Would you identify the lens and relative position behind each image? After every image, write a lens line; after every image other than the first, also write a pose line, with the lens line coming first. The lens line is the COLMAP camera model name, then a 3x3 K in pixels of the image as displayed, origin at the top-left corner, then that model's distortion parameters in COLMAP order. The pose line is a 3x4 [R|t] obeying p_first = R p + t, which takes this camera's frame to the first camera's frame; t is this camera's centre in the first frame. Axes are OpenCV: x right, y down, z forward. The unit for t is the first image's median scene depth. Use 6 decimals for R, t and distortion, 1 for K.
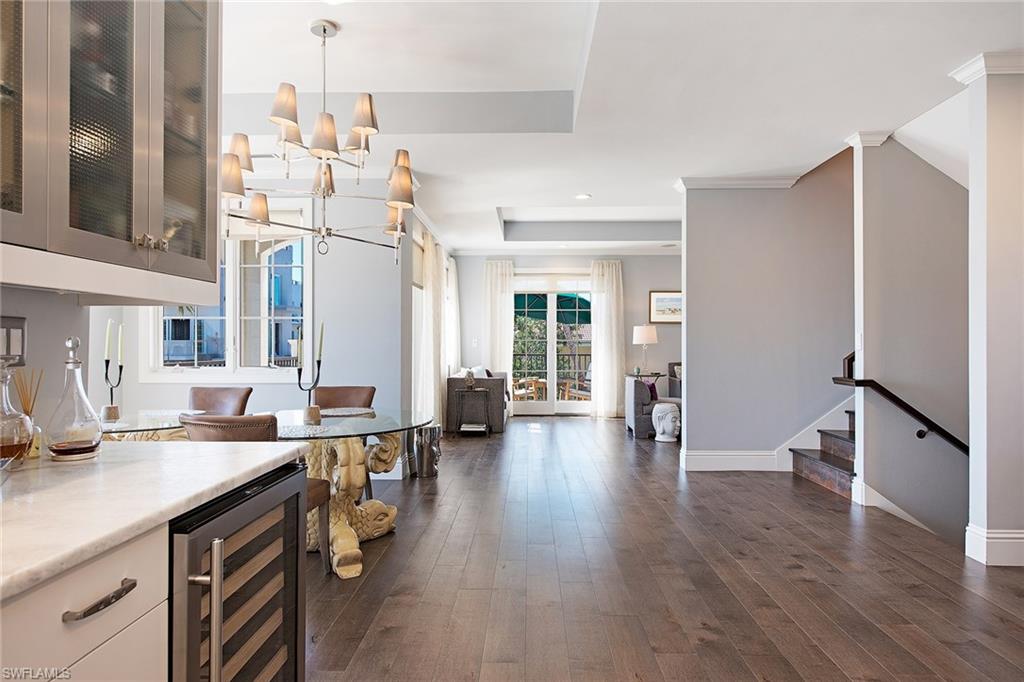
lens RADIAL K [[645.6, 0, 512.0], [0, 645.6, 341.0], [0, 0, 1]] dist [-0.000052, -0.000011]
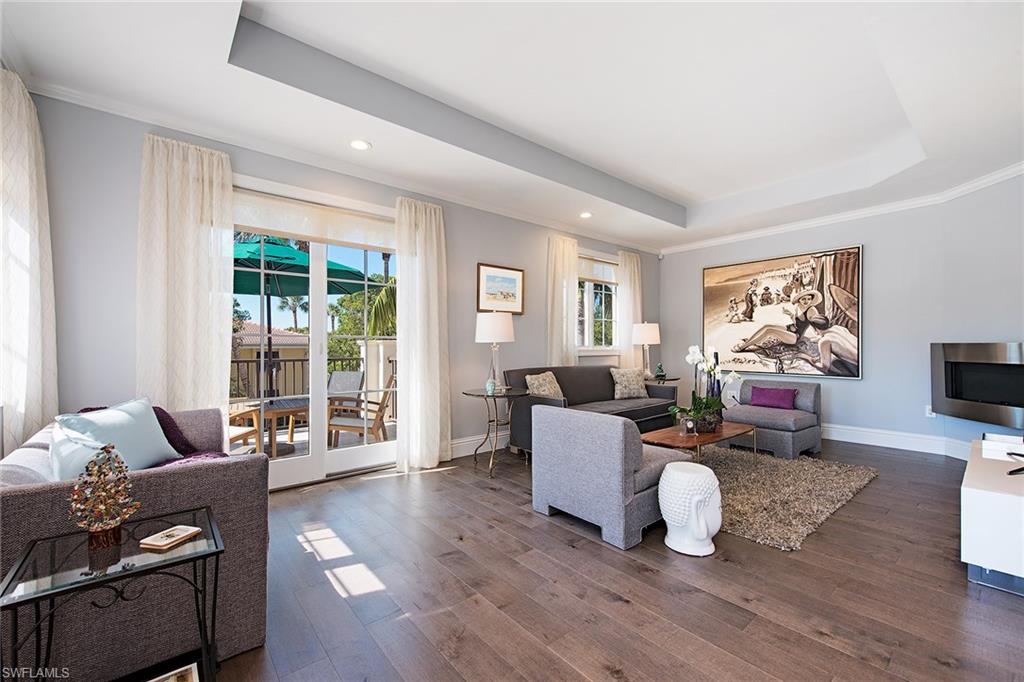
lens RADIAL K [[419.0, 0, 513.5], [0, 419.0, 348.1], [0, 0, 1]] dist [0.001538, 0.000119]
pose [[0.744116, -0.008488, 0.667997, -0.047551], [0.000864, 0.999931, 0.011743, 0.004624], [-0.668050, -0.008161, 0.744072, 0.655790]]
